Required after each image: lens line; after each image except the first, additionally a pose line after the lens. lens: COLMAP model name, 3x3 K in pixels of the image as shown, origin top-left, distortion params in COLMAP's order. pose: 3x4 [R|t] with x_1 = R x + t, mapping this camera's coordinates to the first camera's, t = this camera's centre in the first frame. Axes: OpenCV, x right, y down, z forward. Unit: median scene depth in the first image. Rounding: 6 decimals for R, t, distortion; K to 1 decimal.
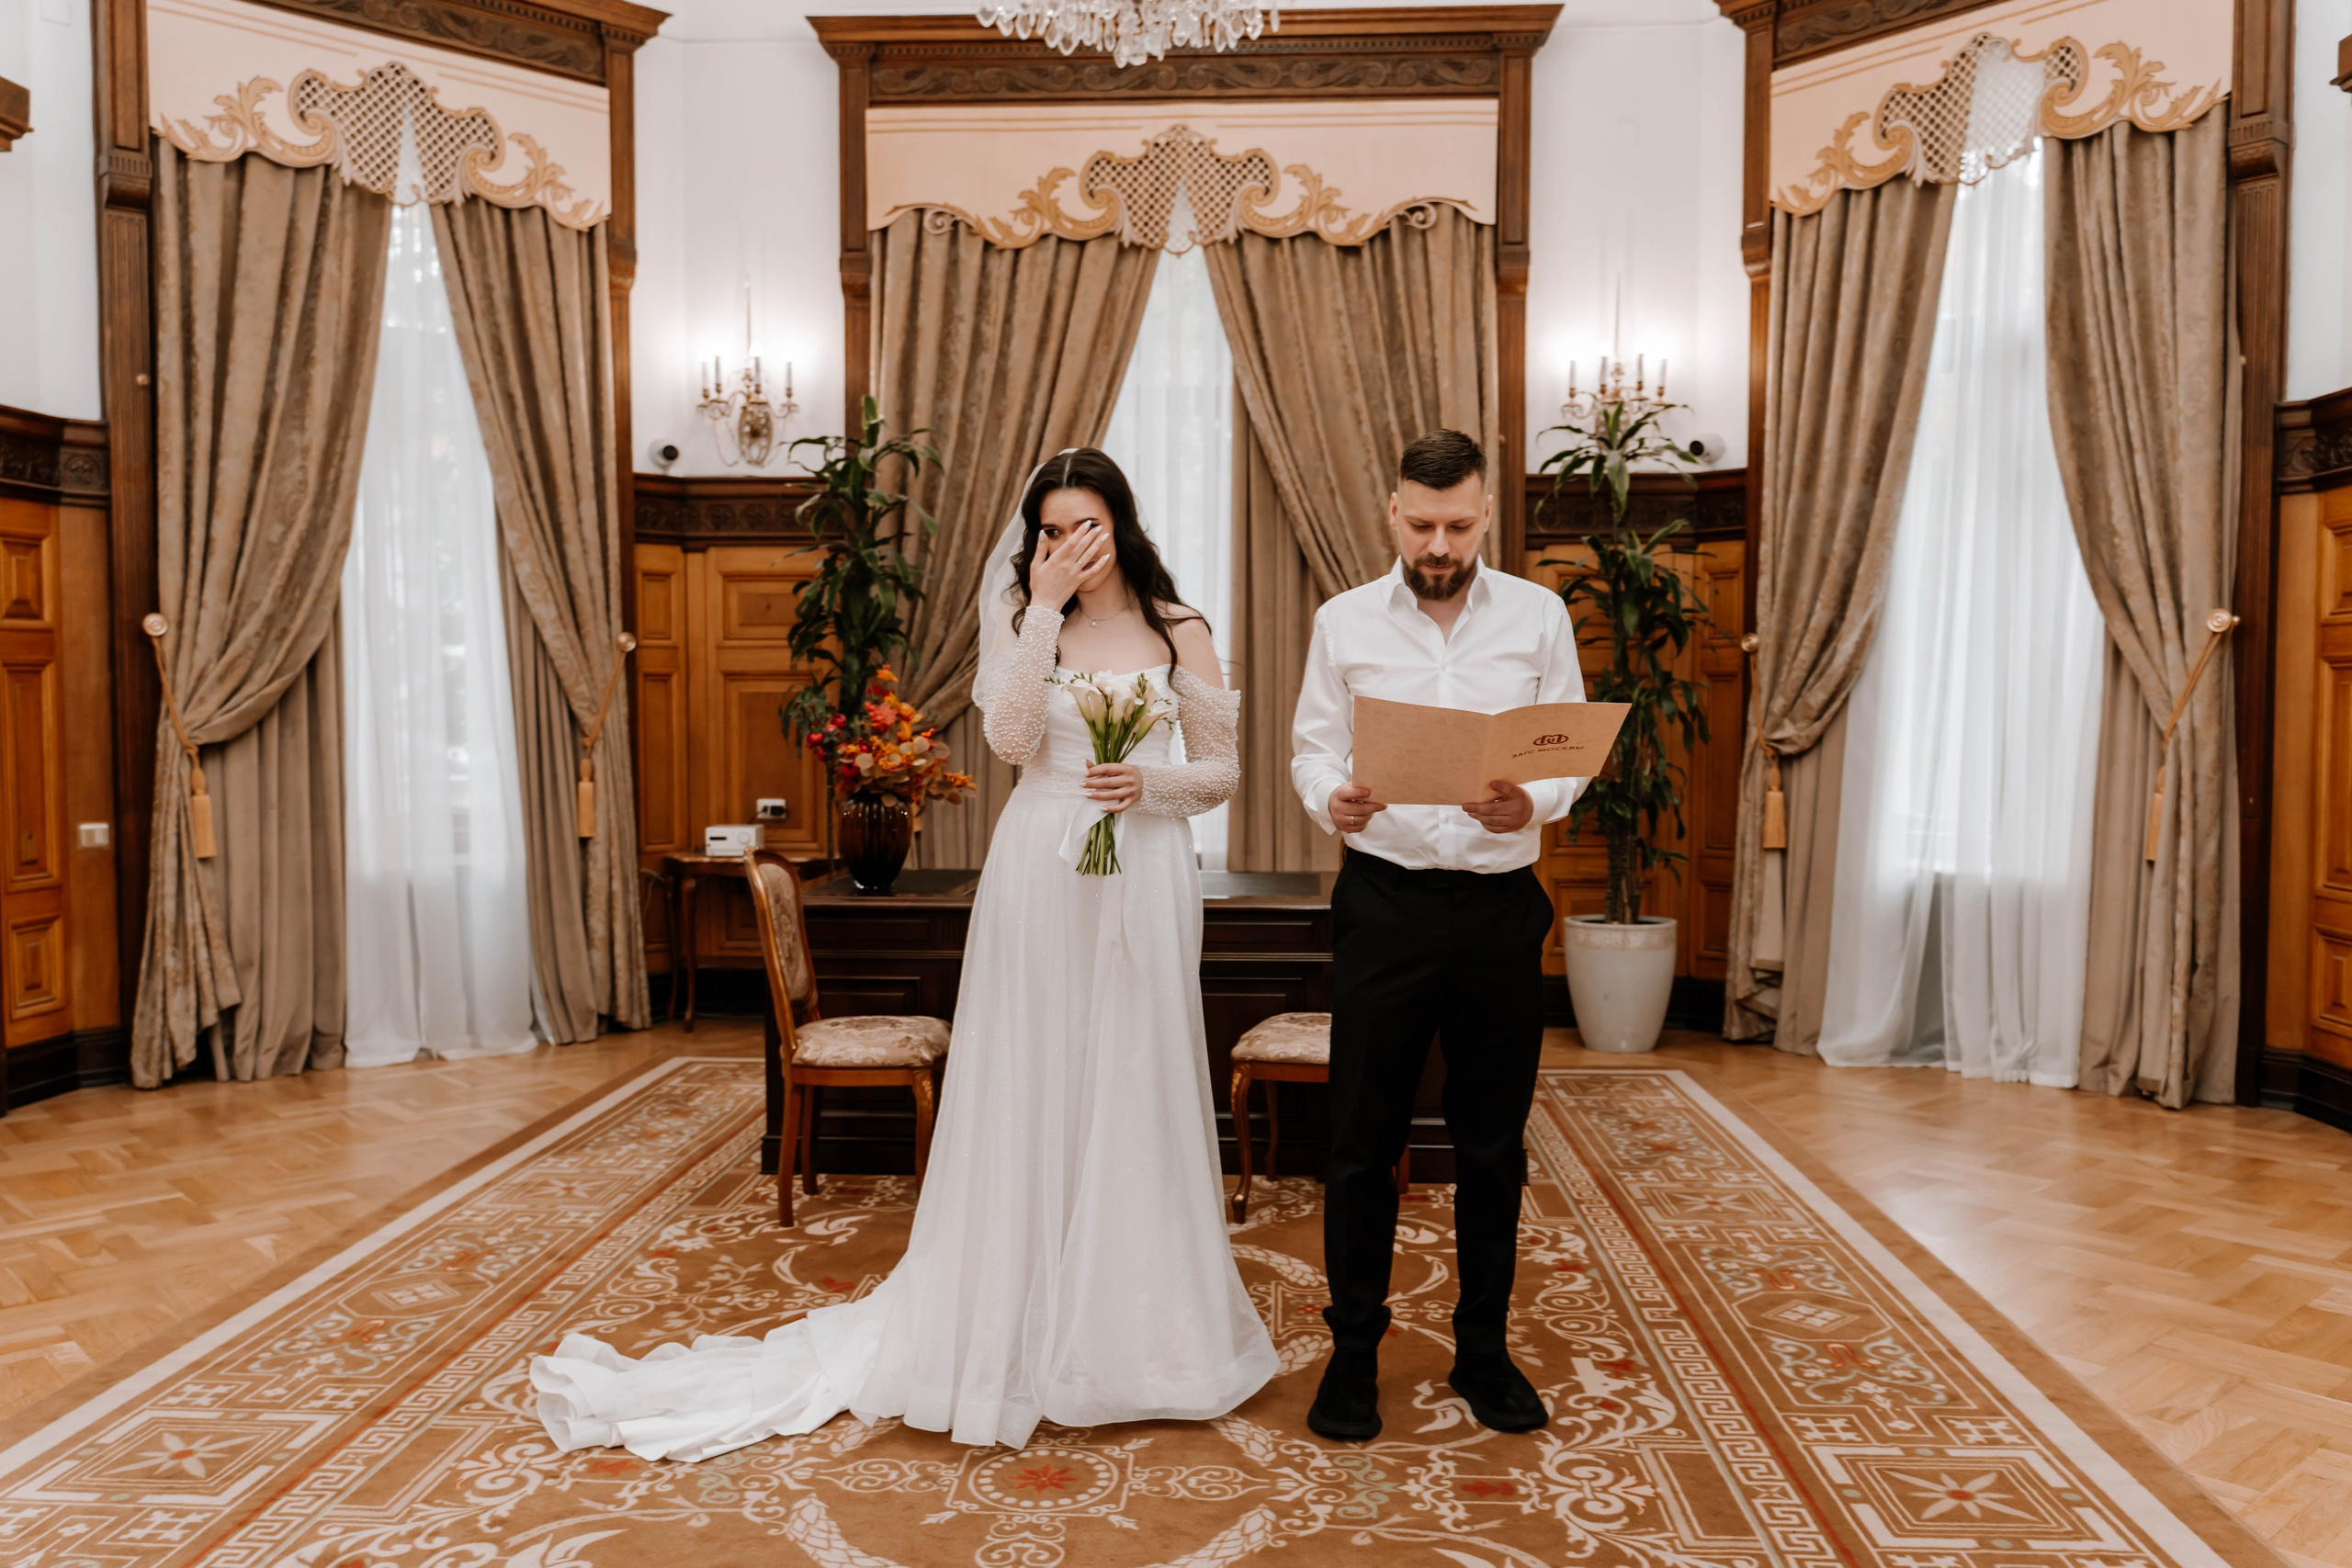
lens RADIAL K [[1836.3, 0, 1168.4], [0, 1836.3, 795.5], [0, 0, 1]] dist [0.002093, 0.002736]
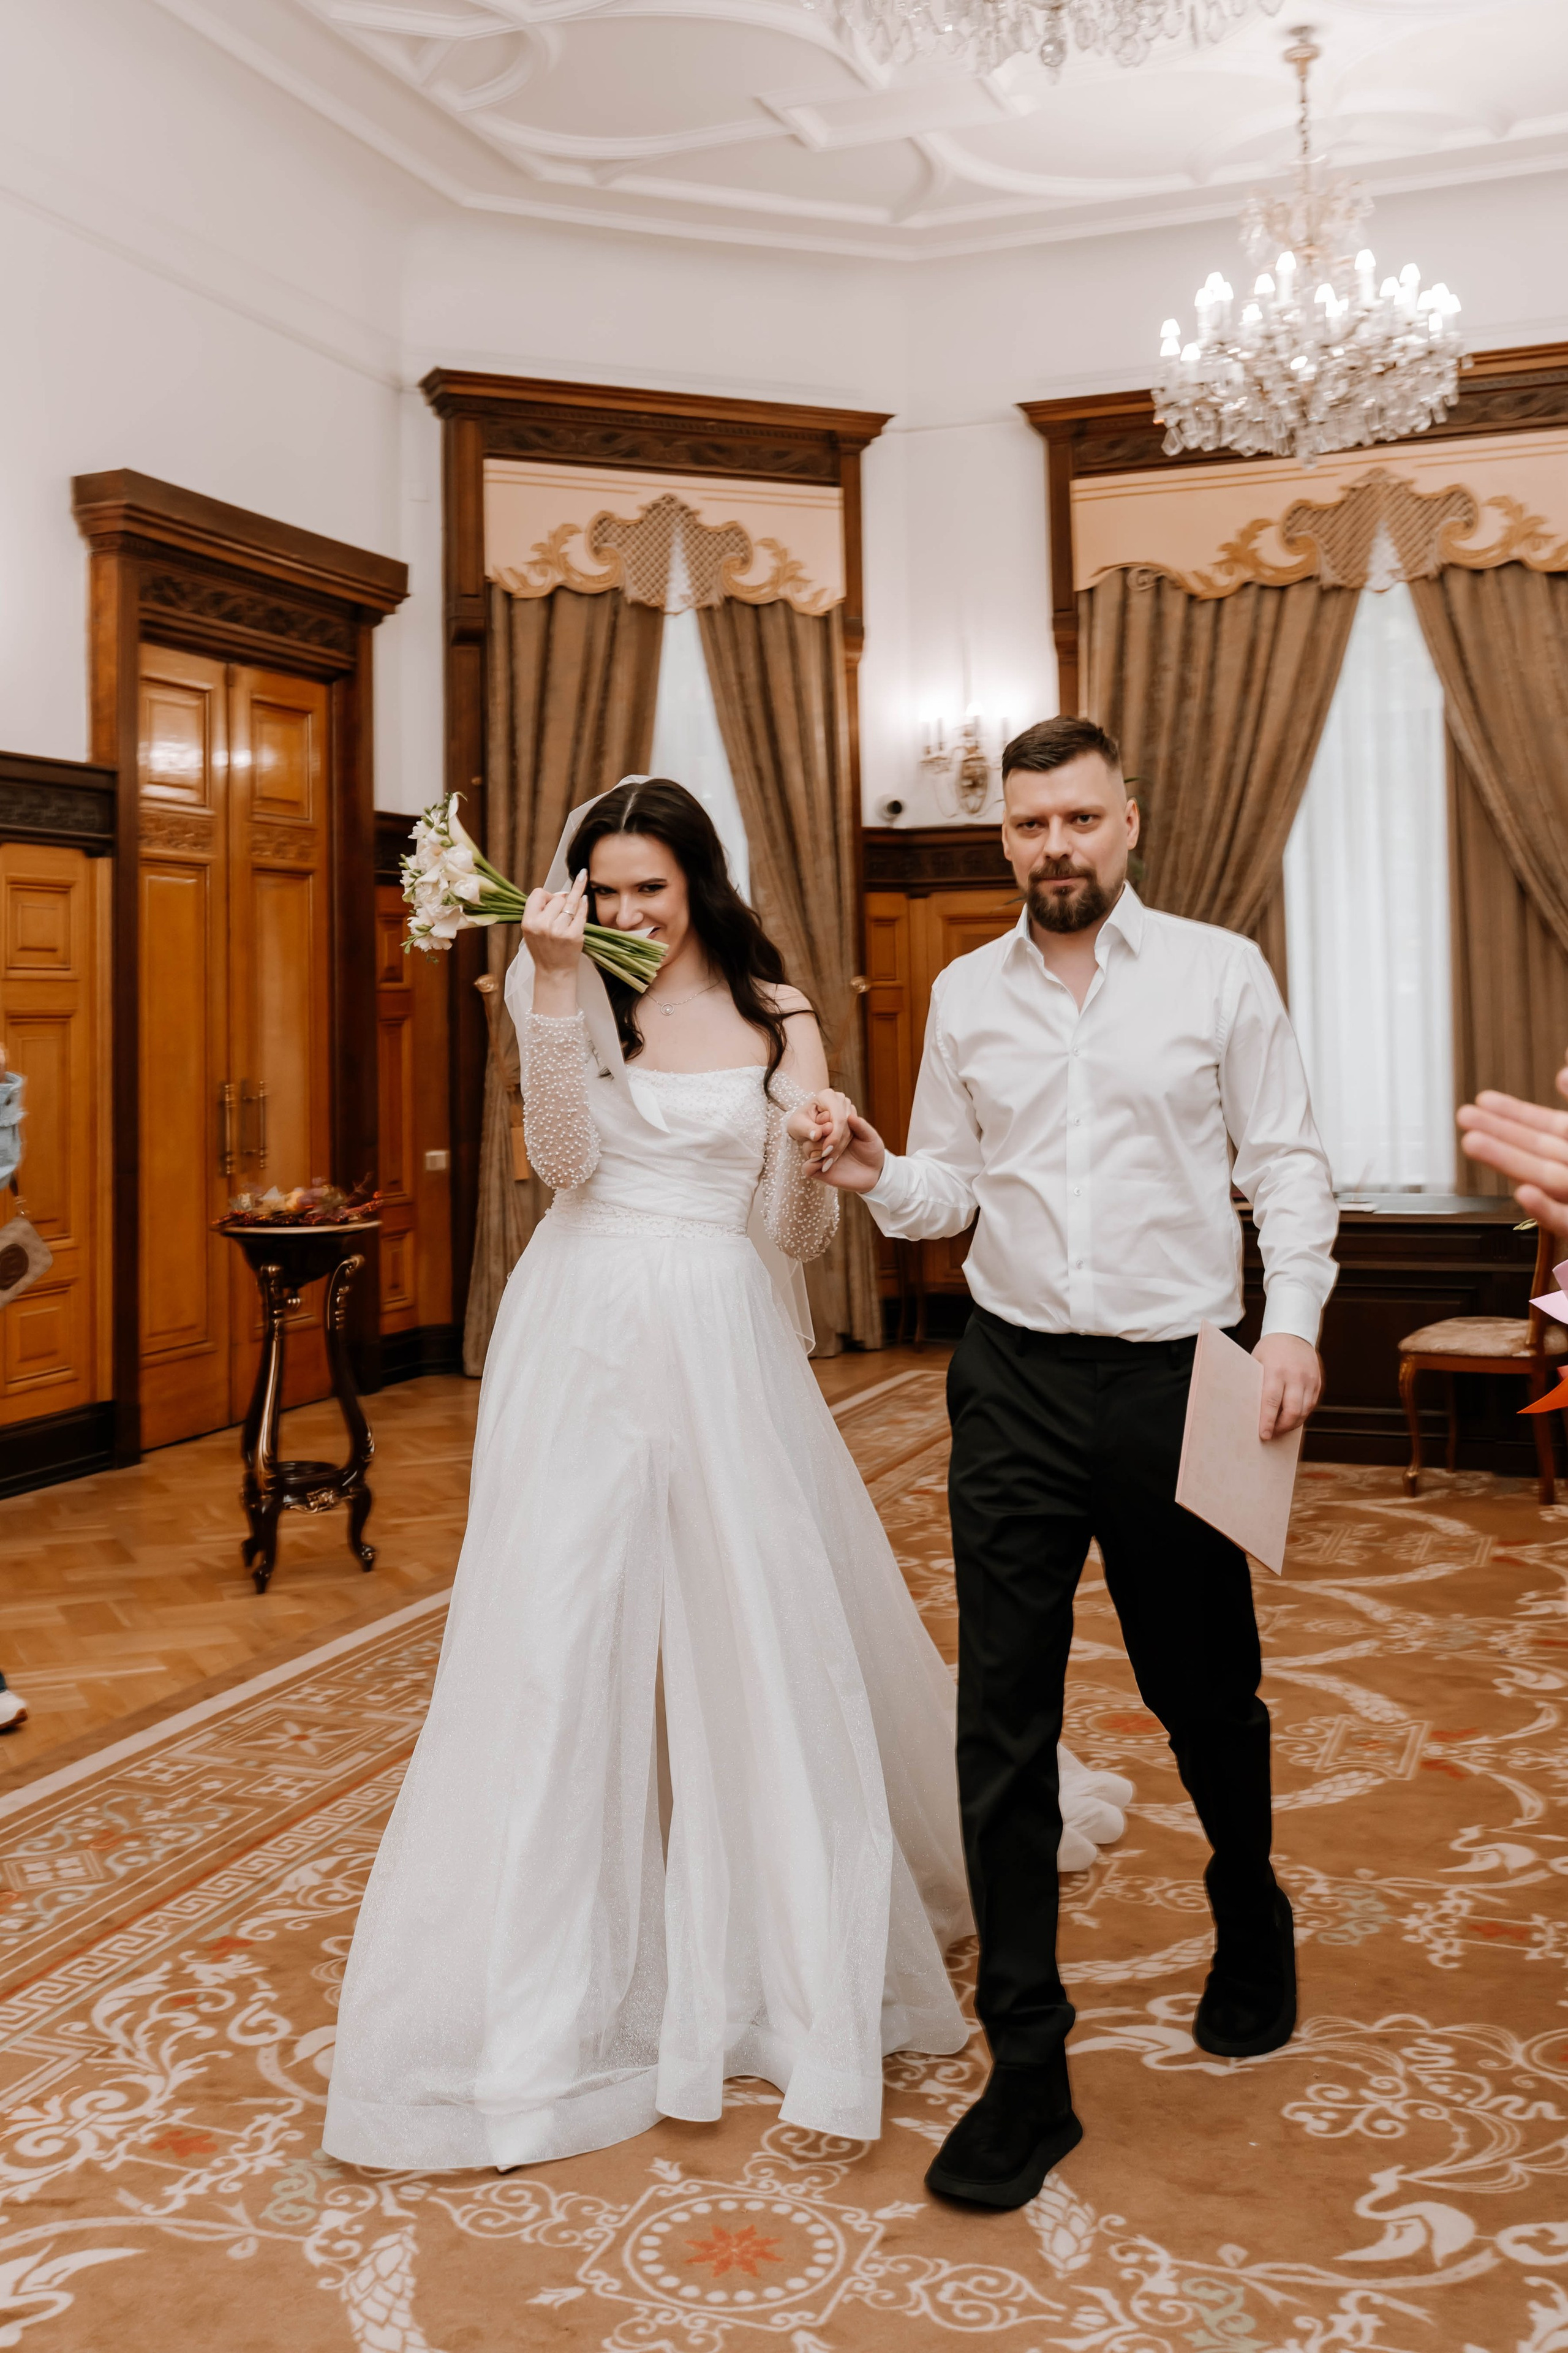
lens RADIAL K [[2349.4, 0, 698.7], [0, 2349.4, 896.6], [0, 0, 1]] dist [-0.011049, 0.015165]
pose [[0.945979, -0.034656, -0.322372, 0.066341], [0.001317, 0.994674, -0.103066, 0.007603], [0.324227, 0.097073, 0.940986, -0.356473]]
